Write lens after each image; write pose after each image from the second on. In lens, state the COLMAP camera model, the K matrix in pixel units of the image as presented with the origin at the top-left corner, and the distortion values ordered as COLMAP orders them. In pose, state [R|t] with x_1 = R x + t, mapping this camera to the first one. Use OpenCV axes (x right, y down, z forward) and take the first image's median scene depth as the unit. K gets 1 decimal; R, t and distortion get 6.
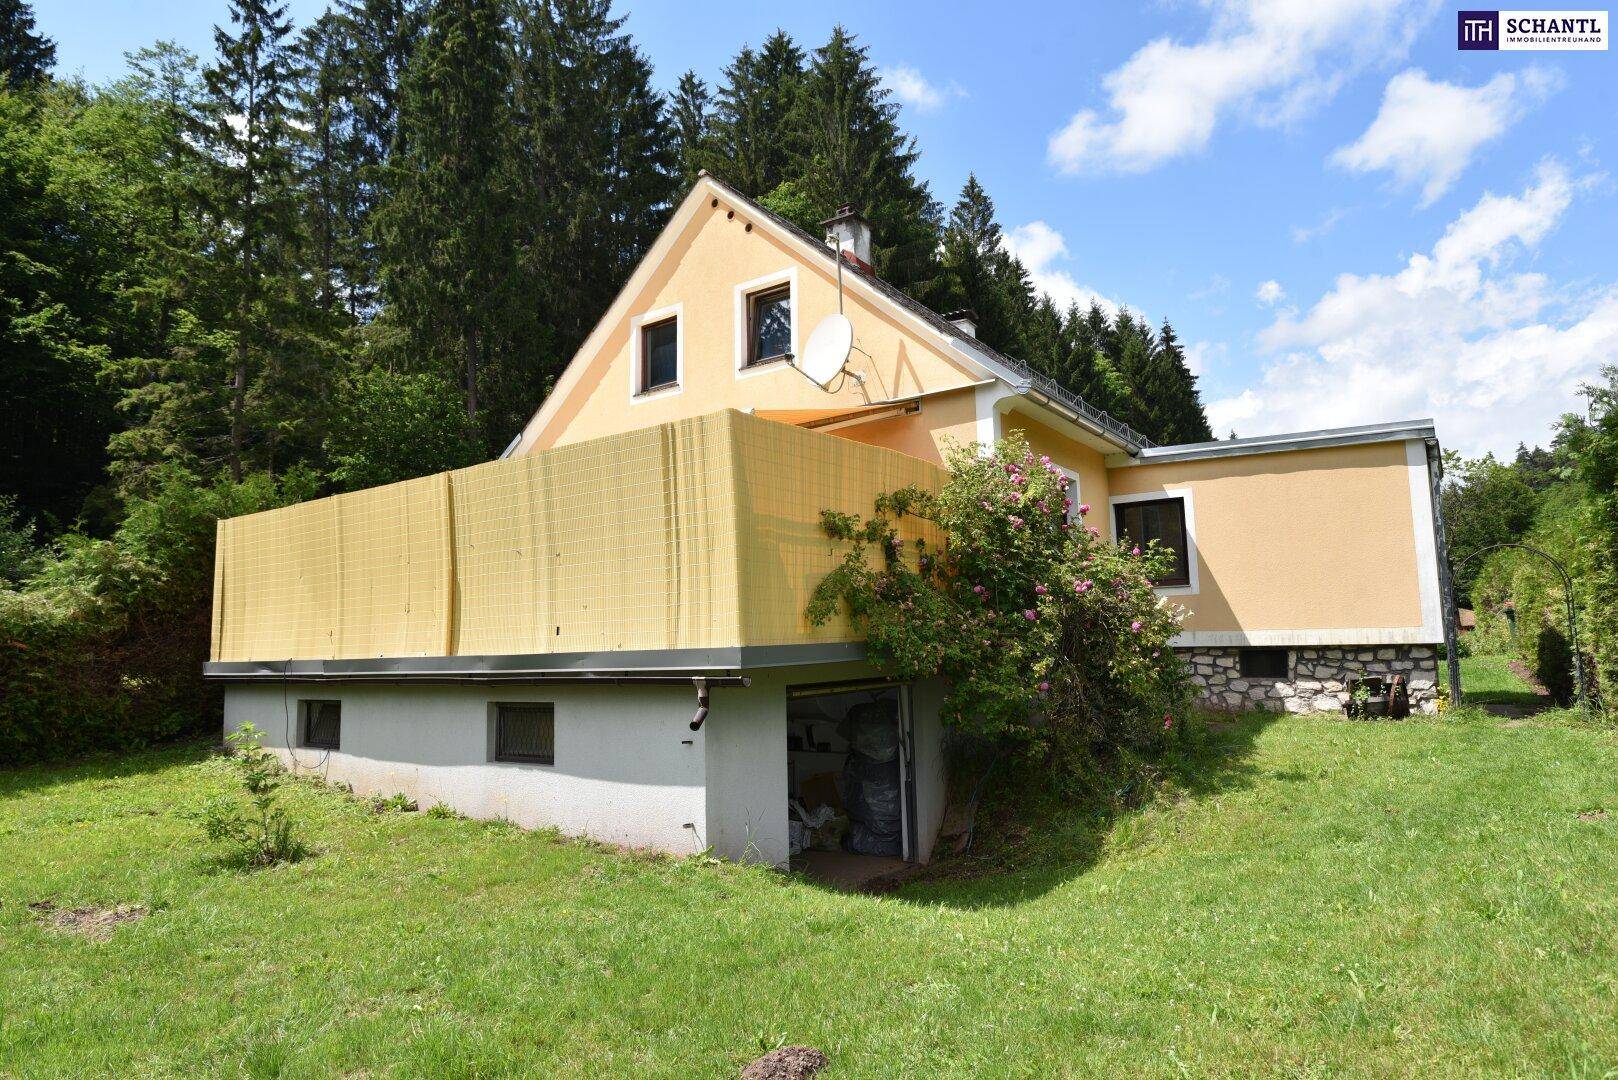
lens RADIAL K [[937.9, 0, 809.0], [0, 937.9, 540.0], [0, 0, 1]] dist [-0.002910, -0.004229]
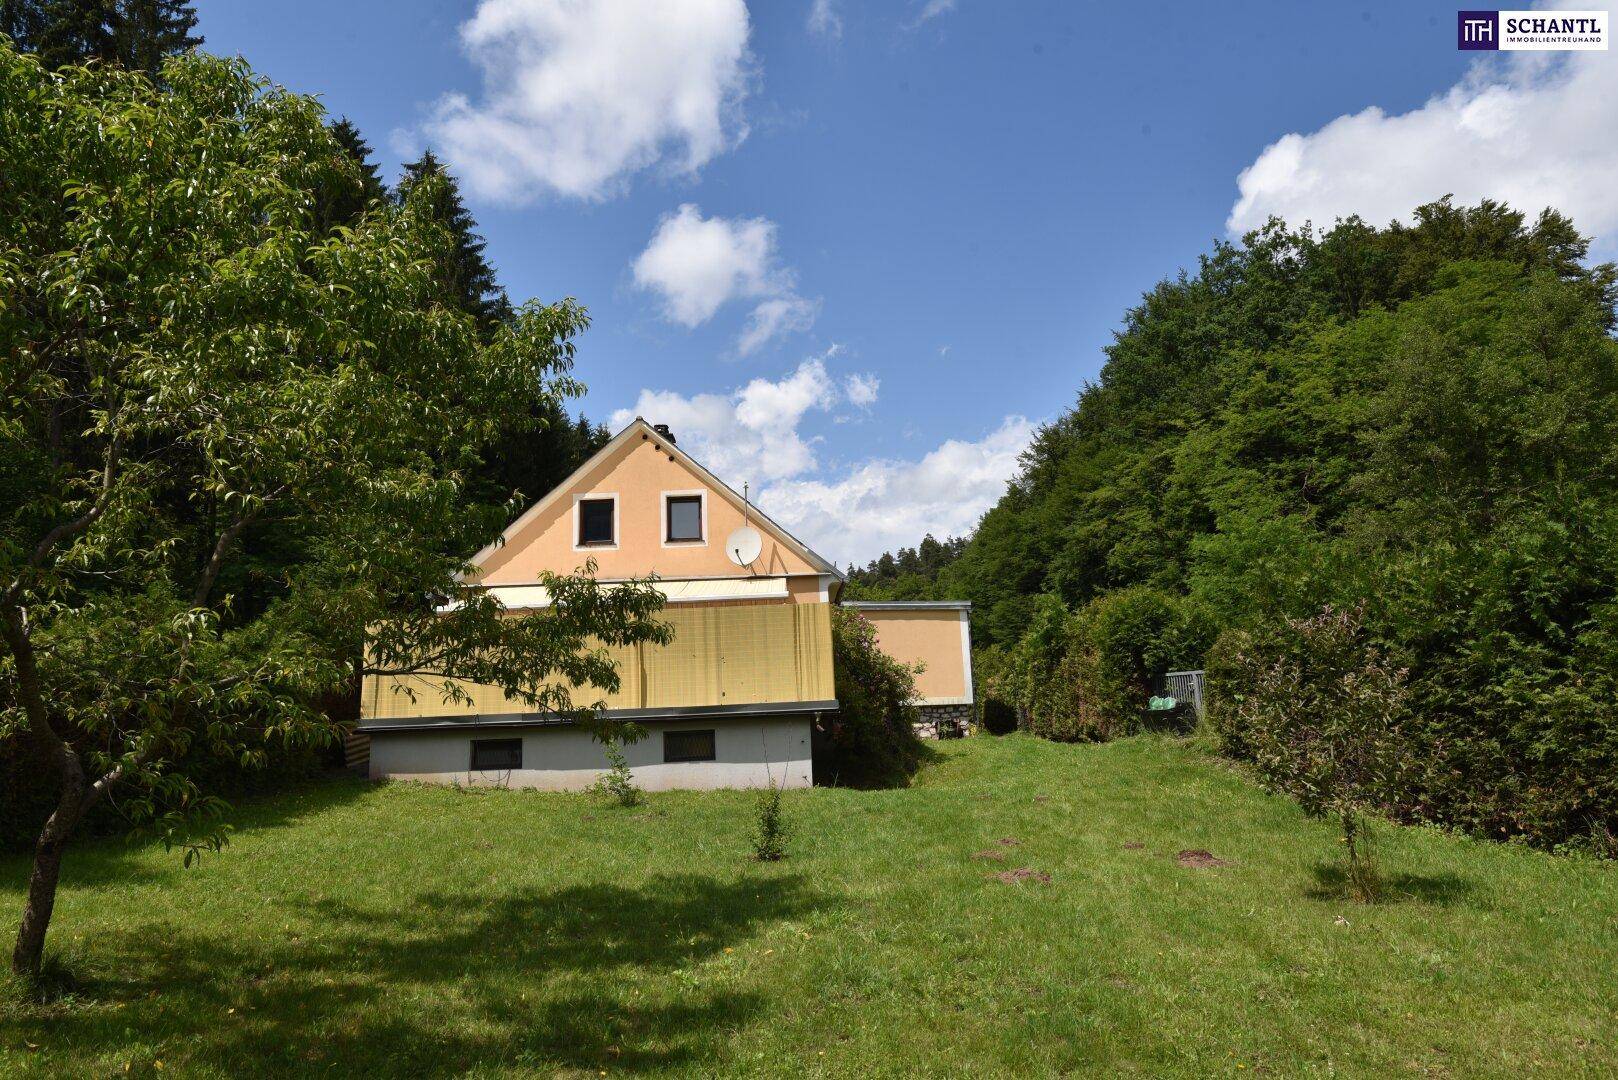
lens RADIAL K [[937.9, 0, 809.0], [0, 937.9, 540.0], [0, 0, 1]] dist [-0.002910, -0.004229]
pose [[0.811117, 0.097664, 0.576672, -0.873333], [-0.047483, 0.993701, -0.101504, -0.027856], [-0.582953, 0.054949, 0.810645, -0.541766]]
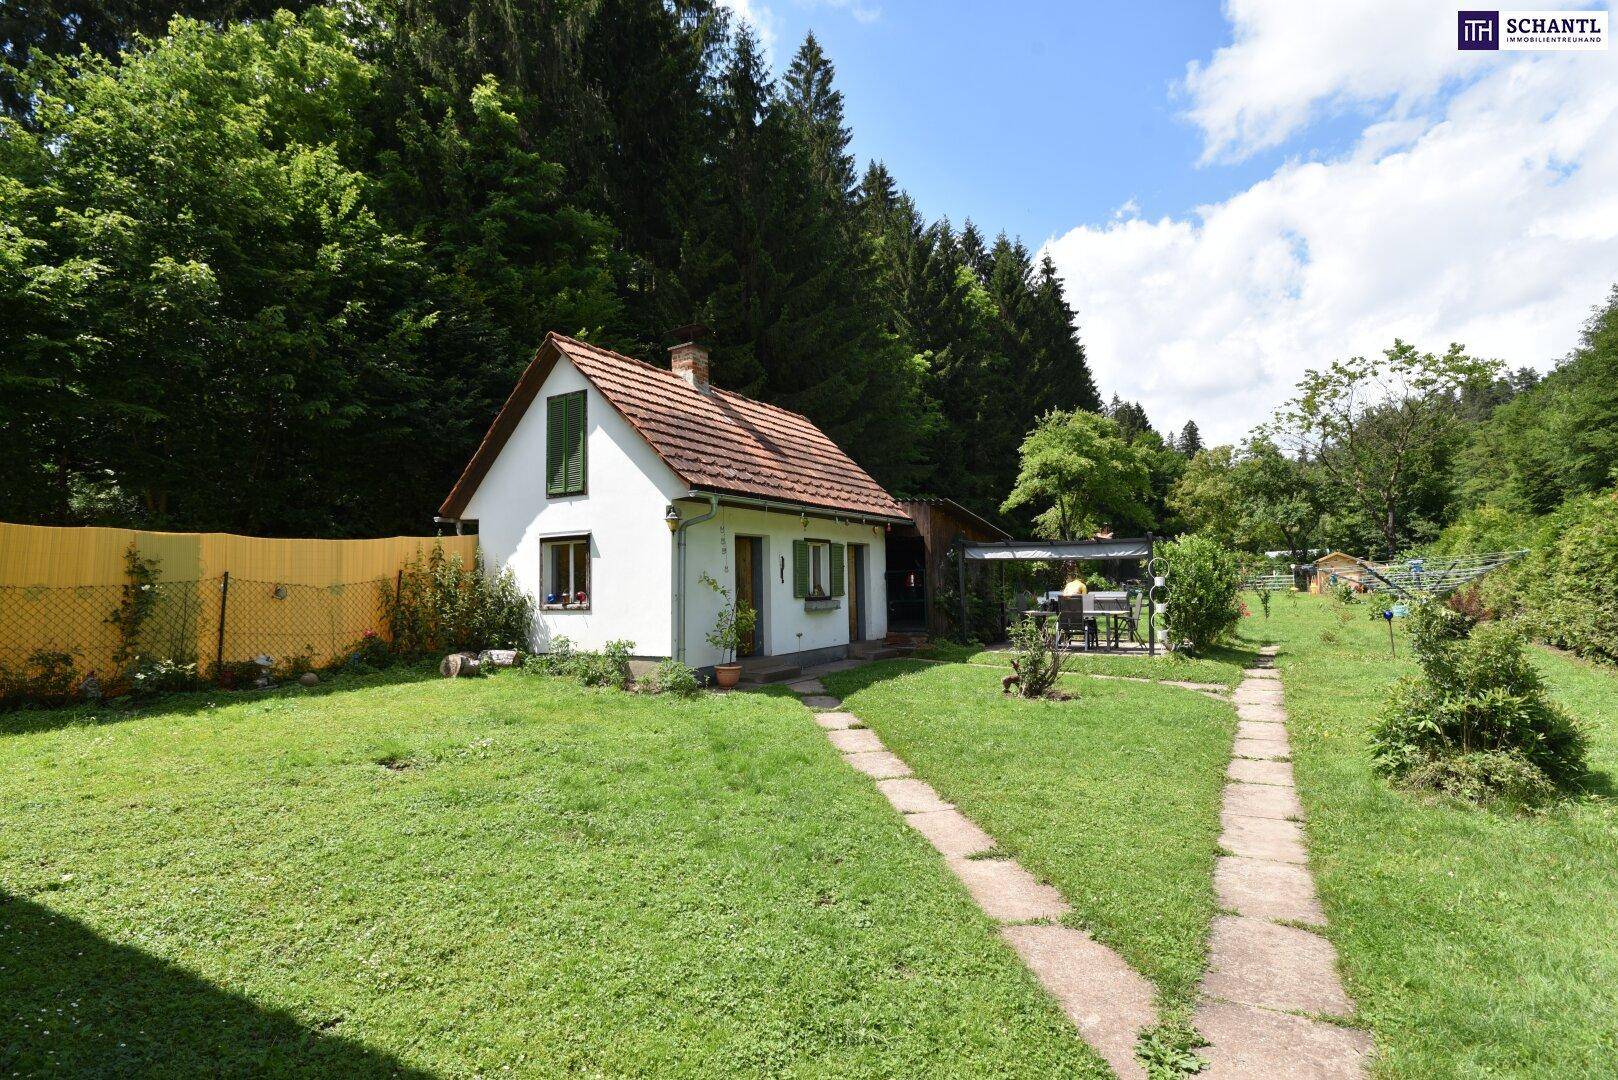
lens RADIAL K [[789.1, 0, 809.0], [0, 789.1, 540.0], [0, 0, 1]] dist [-0.027742, -0.000656]
pose [[0.998383, 0.010086, 0.055945, 0.851818], [-0.013386, 0.998172, 0.058931, 0.097555], [-0.055248, -0.059585, 0.996693, 1.775211]]
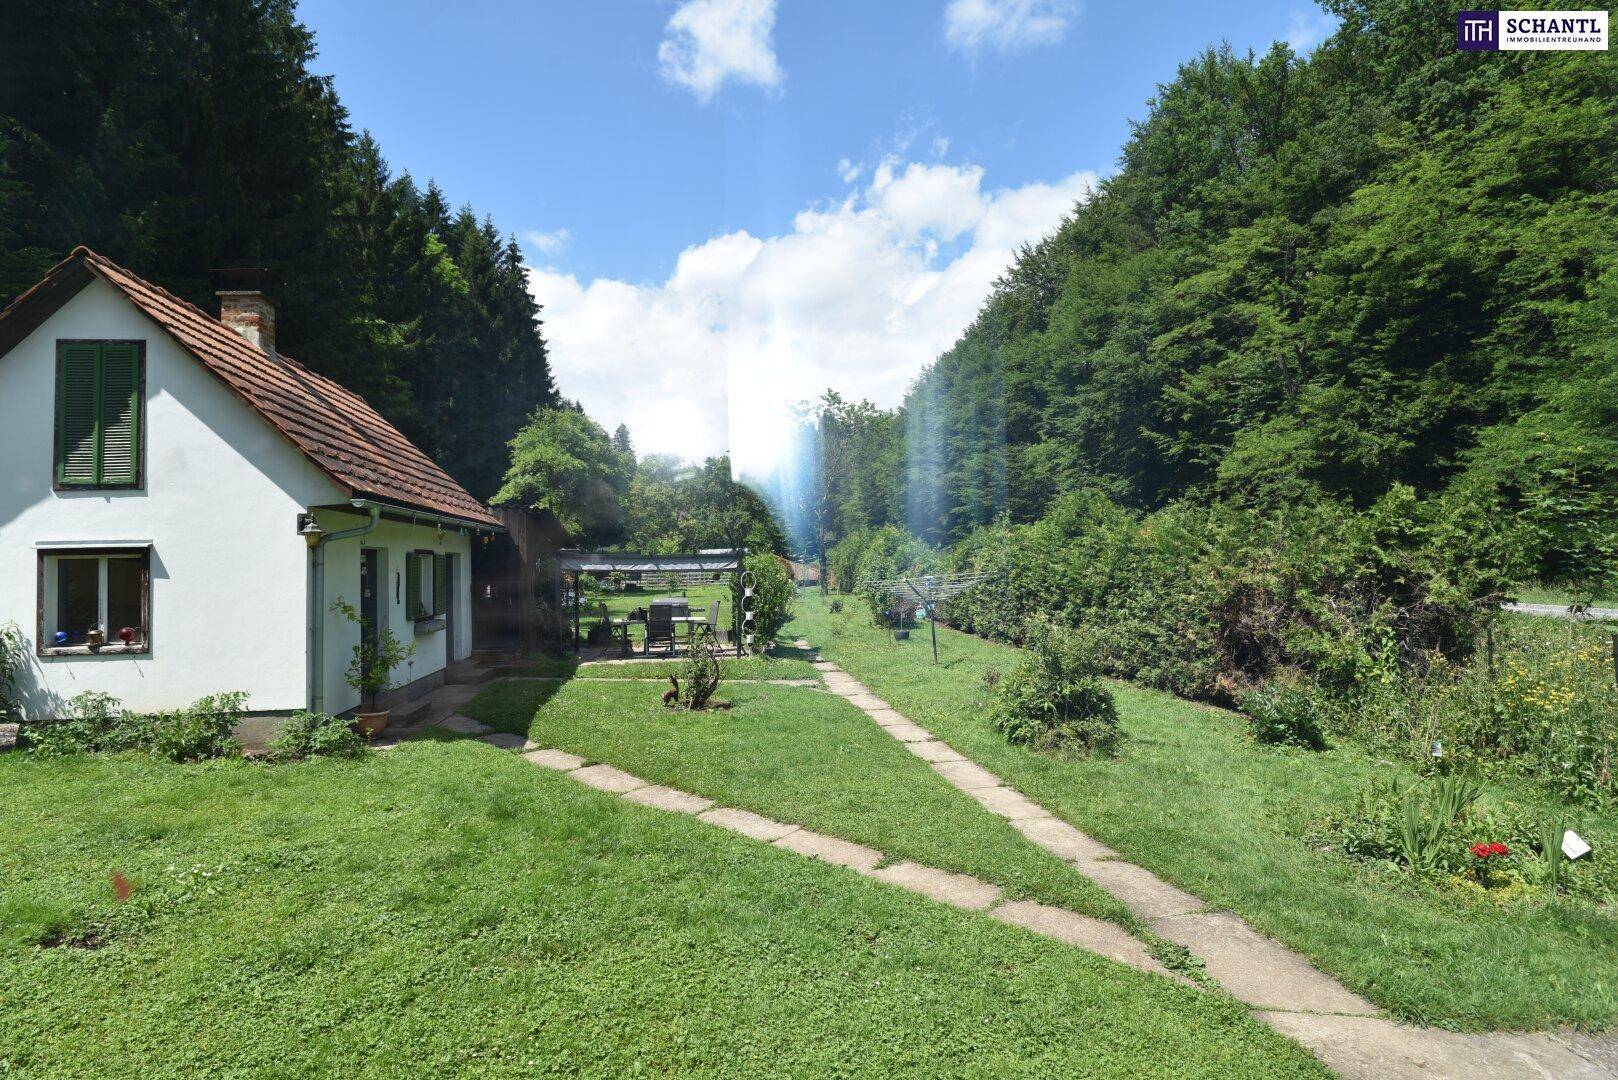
lens RADIAL K [[789.1, 0, 809.0], [0, 789.1, 540.0], [0, 0, 1]] dist [-0.027742, -0.000656]
pose [[0.726565, 0.032380, 0.686335, 0.628265], [-0.079431, 0.996150, 0.037089, 0.078050], [-0.682491, -0.081464, 0.726339, 1.860186]]
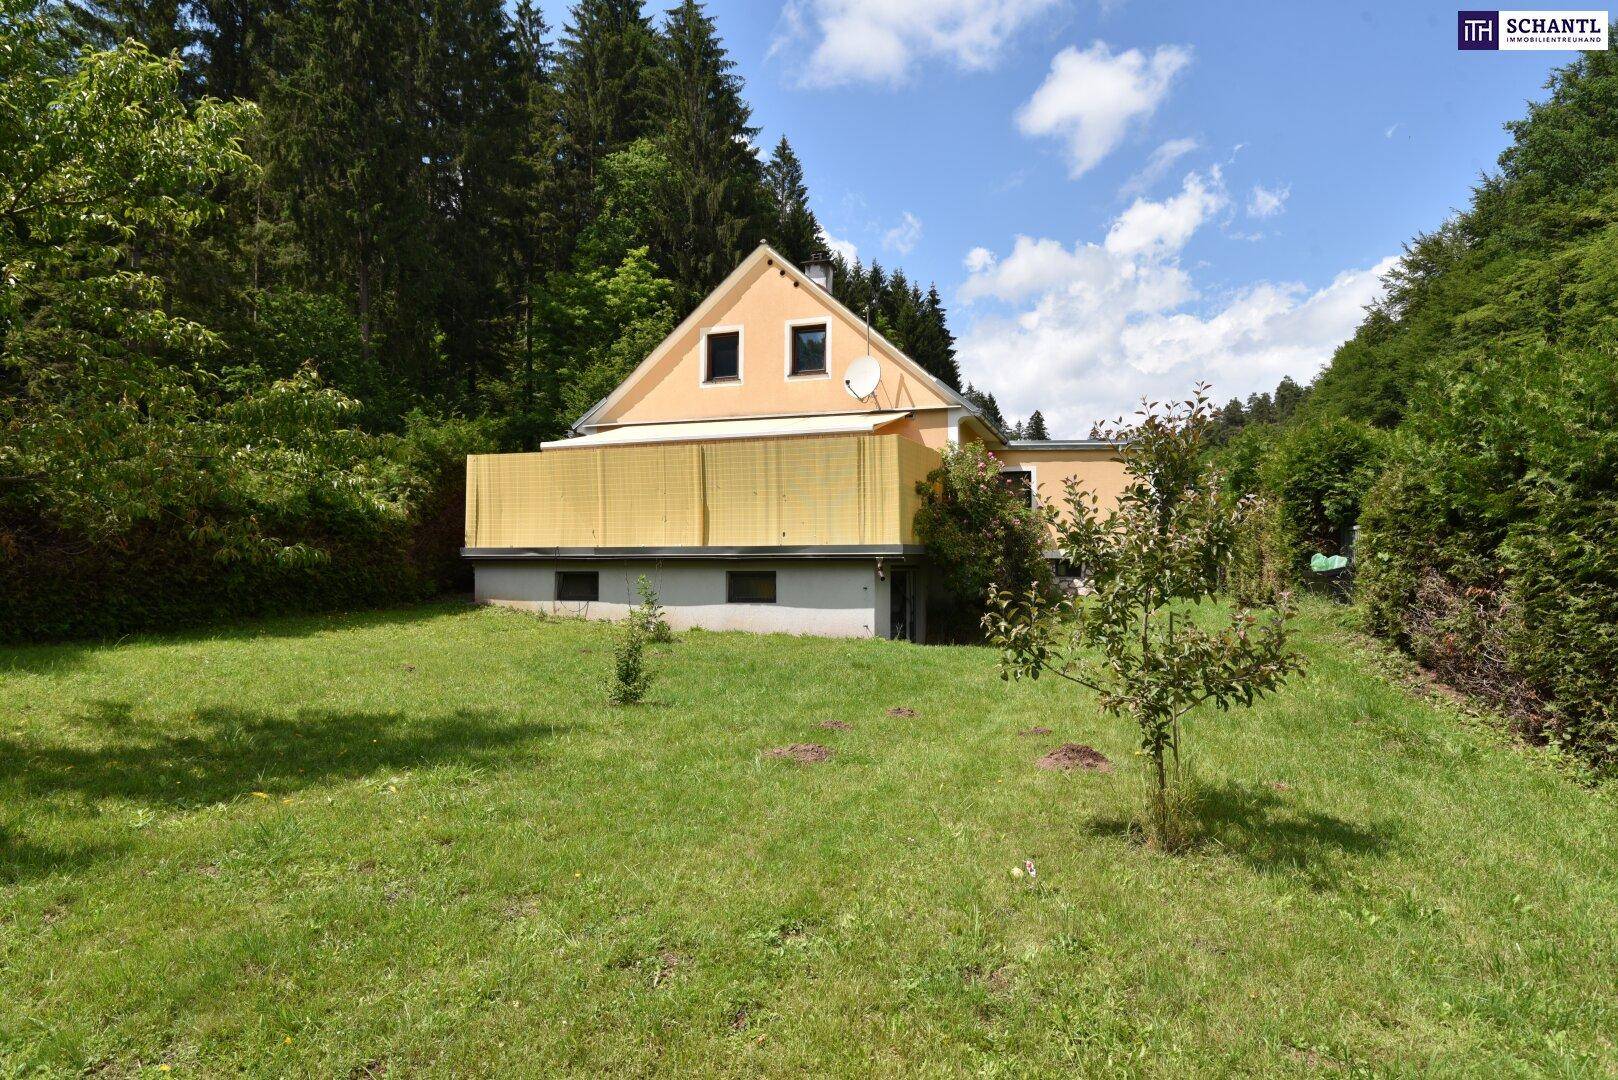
lens RADIAL K [[937.9, 0, 809.0], [0, 937.9, 540.0], [0, 0, 1]] dist [-0.002910, -0.004229]
pose [[0.961891, 0.034586, 0.271237, -0.480125], [-0.056520, 0.995694, 0.073476, -0.025025], [-0.267527, -0.086006, 0.959704, -0.579266]]
